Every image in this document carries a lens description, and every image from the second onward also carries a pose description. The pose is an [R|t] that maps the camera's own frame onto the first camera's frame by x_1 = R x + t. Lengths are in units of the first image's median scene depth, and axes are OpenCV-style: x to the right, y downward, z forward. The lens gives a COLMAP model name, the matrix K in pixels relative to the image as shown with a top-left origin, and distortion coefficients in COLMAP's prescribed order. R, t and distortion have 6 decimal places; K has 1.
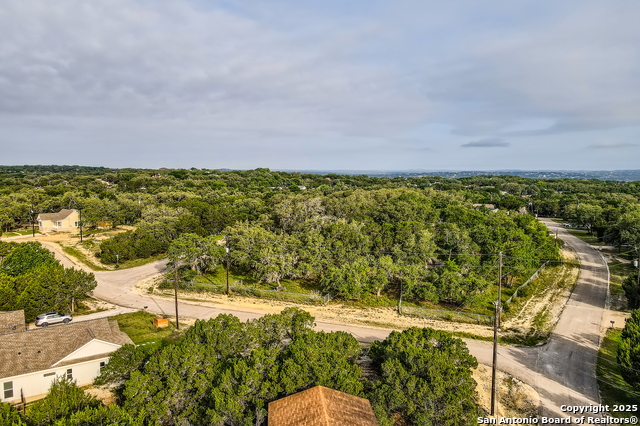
lens RADIAL K [[508.6, 0, 320.6], [0, 508.6, 211.0], [0, 0, 1]] dist [0.016086, 0.024533]
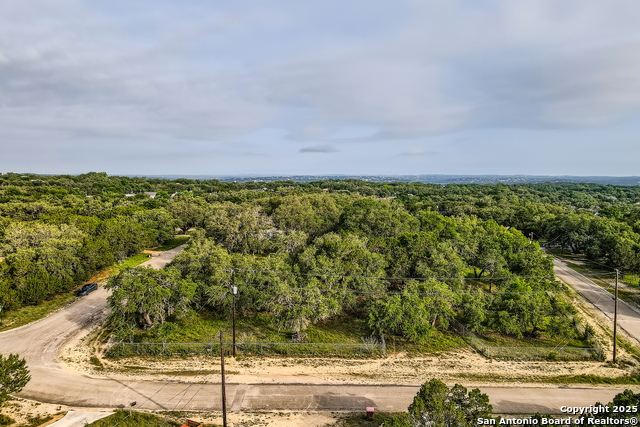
lens RADIAL K [[508.6, 0, 321.1], [0, 508.6, 214.4], [0, 0, 1]] dist [0.016086, 0.024533]
pose [[0.935254, -0.029369, 0.352756, -0.067538], [0.031062, 0.999517, 0.000863, -0.003619], [-0.352611, 0.010151, 0.935715, 0.075844]]
